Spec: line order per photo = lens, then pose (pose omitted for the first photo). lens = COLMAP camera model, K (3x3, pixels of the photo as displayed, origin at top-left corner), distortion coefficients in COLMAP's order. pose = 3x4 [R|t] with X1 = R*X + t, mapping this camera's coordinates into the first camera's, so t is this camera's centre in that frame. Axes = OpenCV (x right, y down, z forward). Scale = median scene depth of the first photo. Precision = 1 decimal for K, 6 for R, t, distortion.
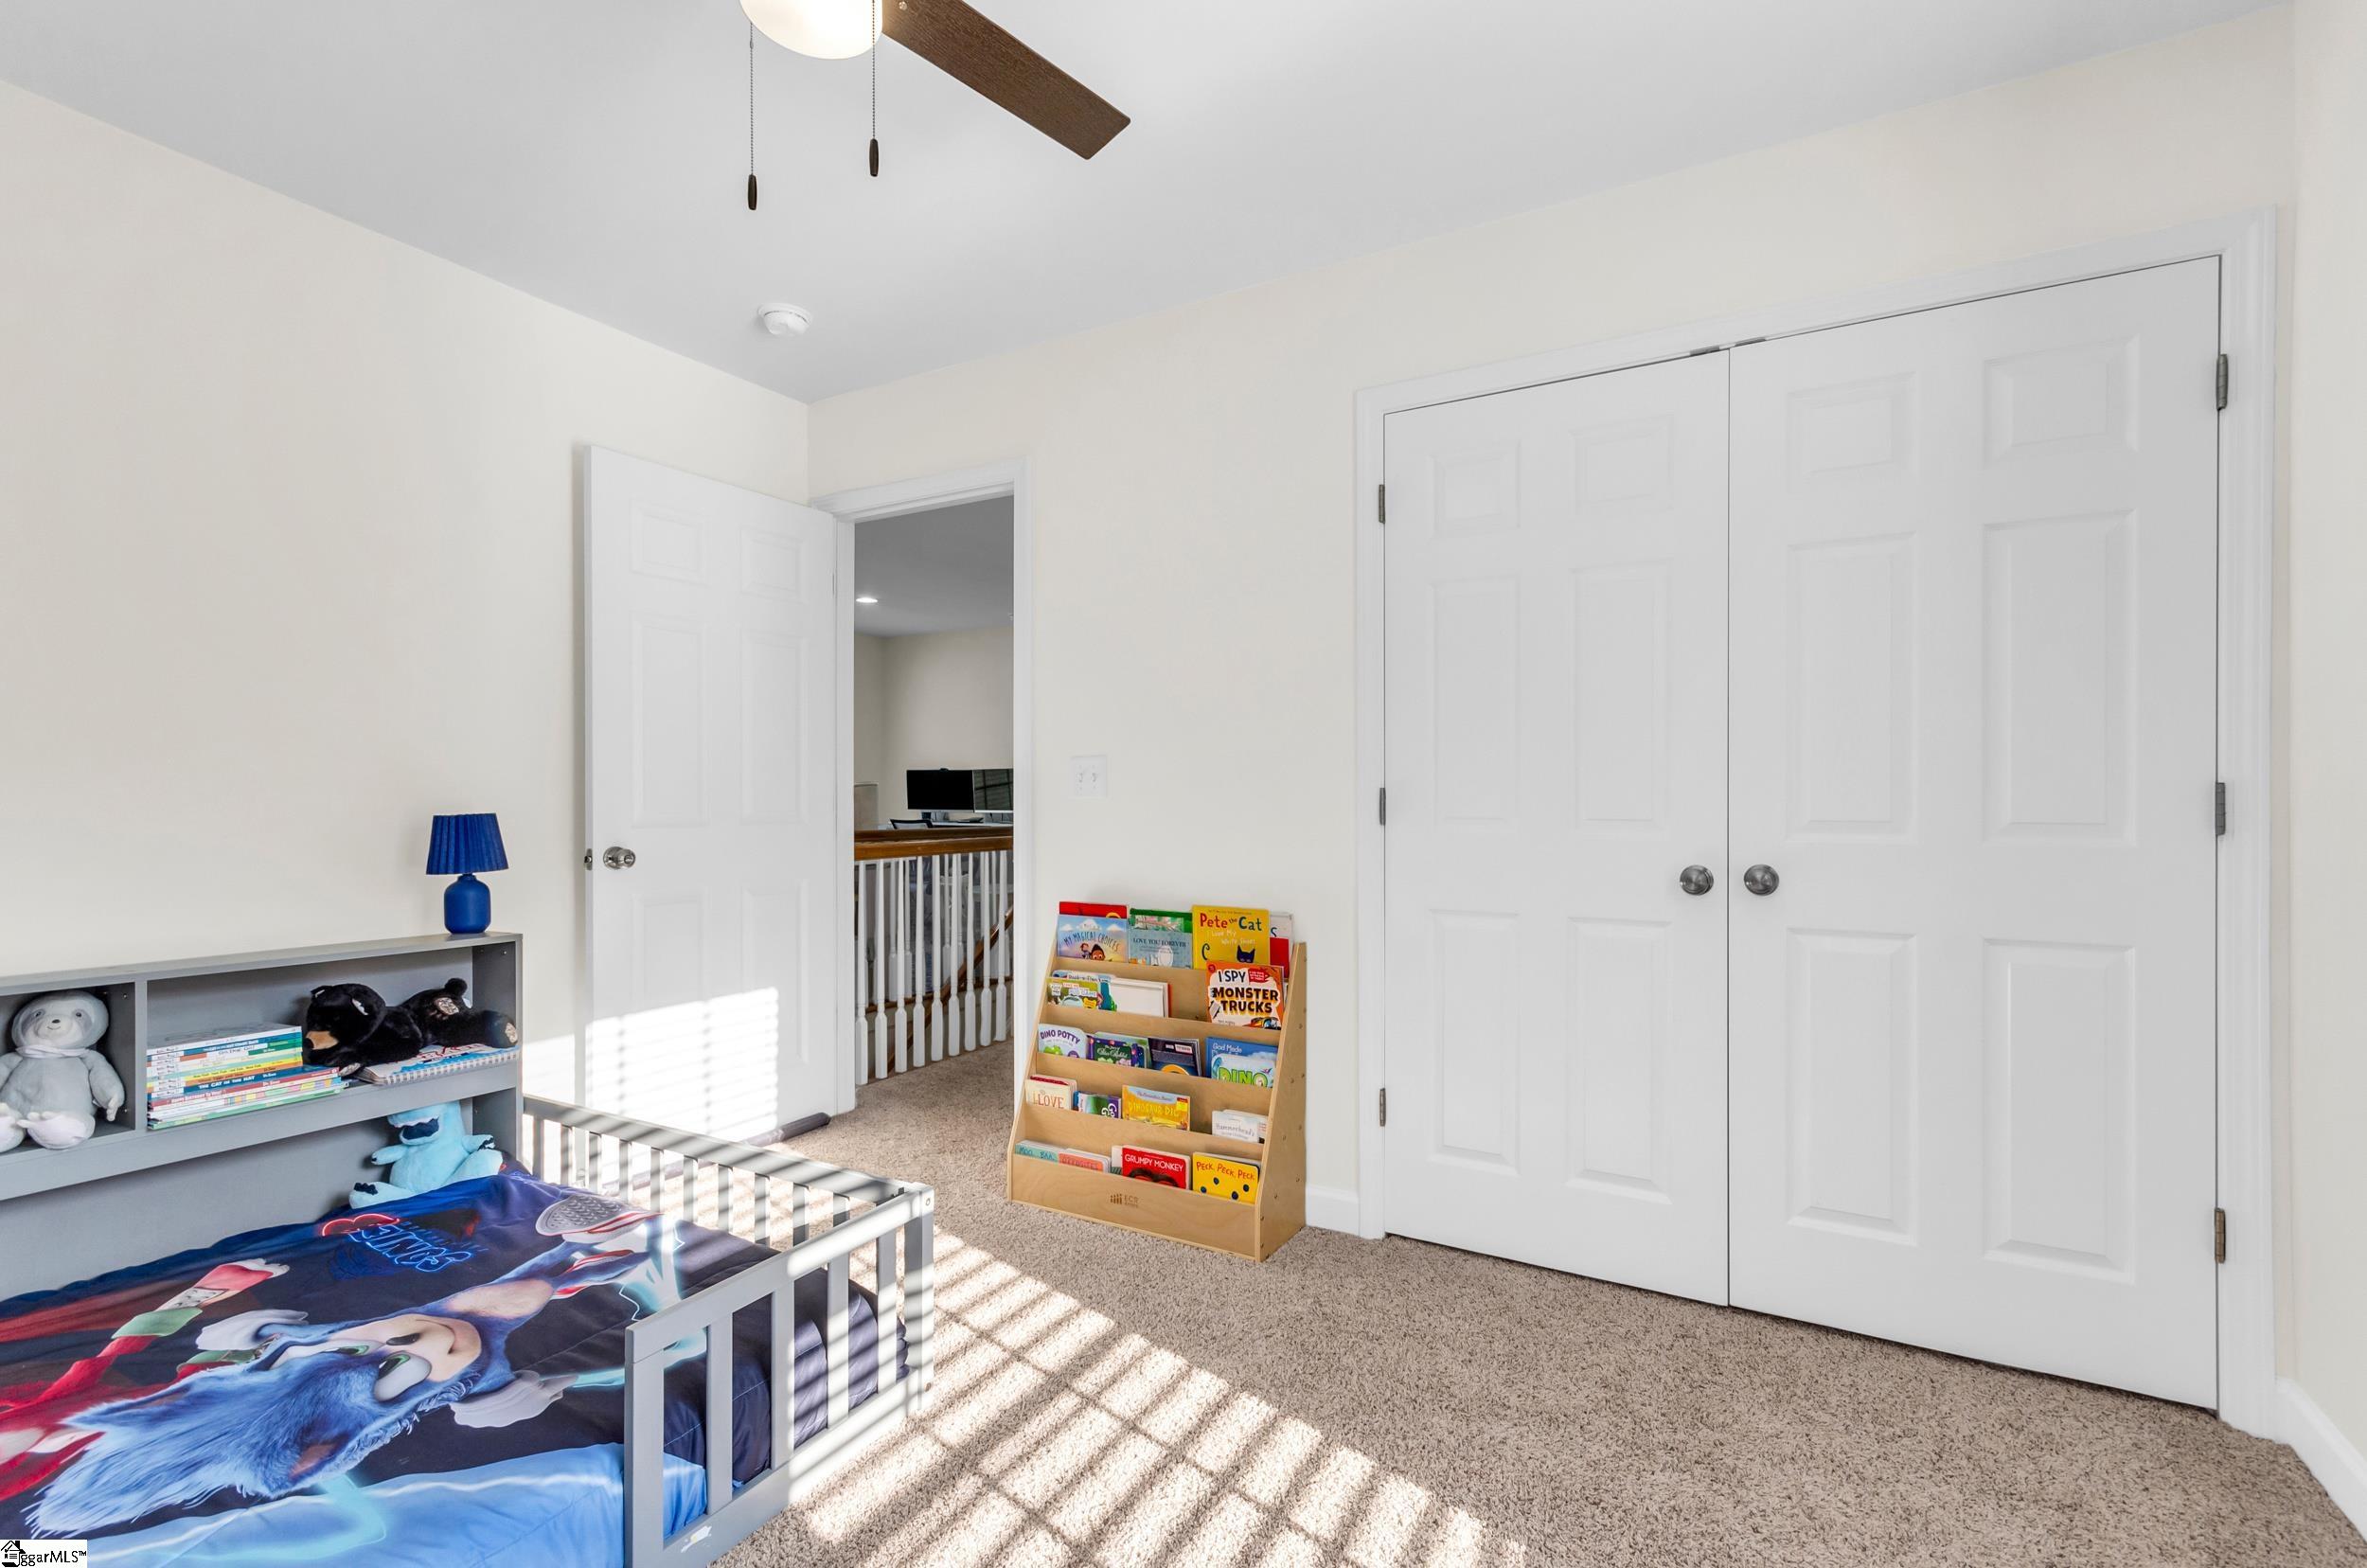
lens RADIAL K [[1074.3, 0, 1193.5], [0, 1074.3, 799.2], [0, 0, 1]] dist [0.021130, -0.000338]
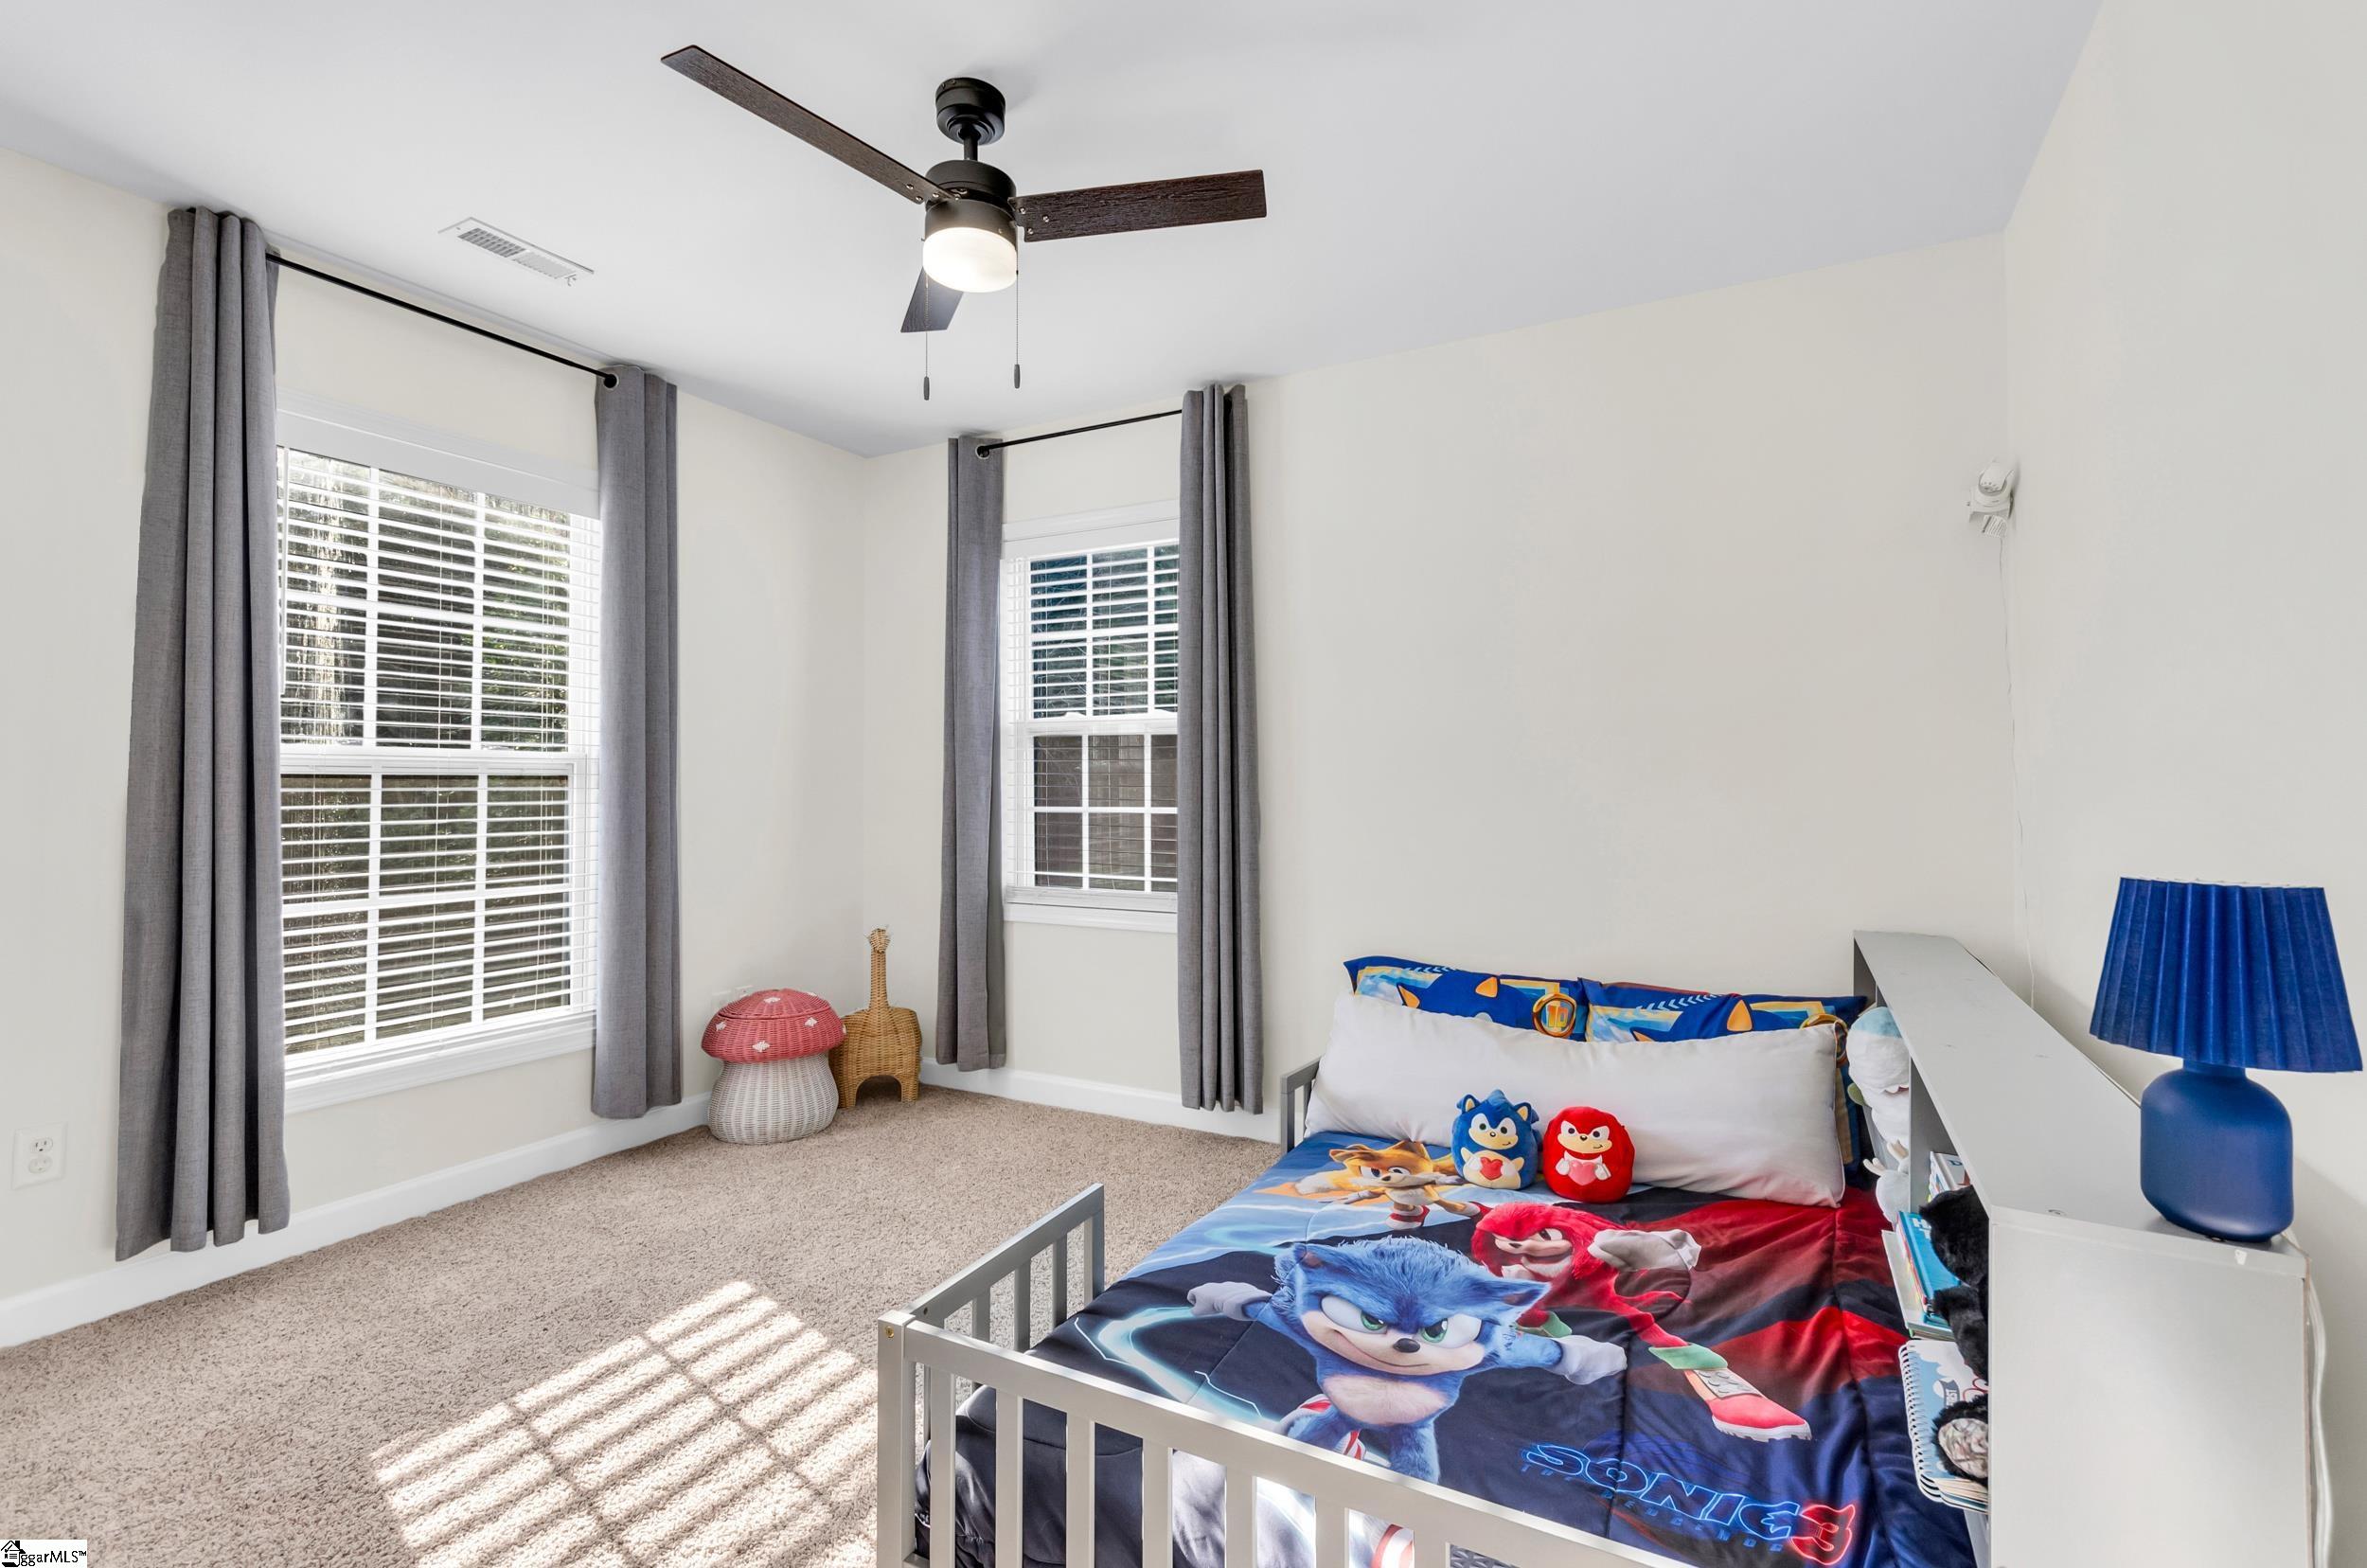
lens RADIAL K [[1074.3, 0, 1193.5], [0, 1074.3, 799.2], [0, 0, 1]] dist [0.021130, -0.000338]
pose [[-0.999371, -0.004518, -0.035162, -0.496870], [-0.005146, 0.999829, 0.017778, -0.025700], [0.035076, 0.017948, -0.999223, 2.005982]]
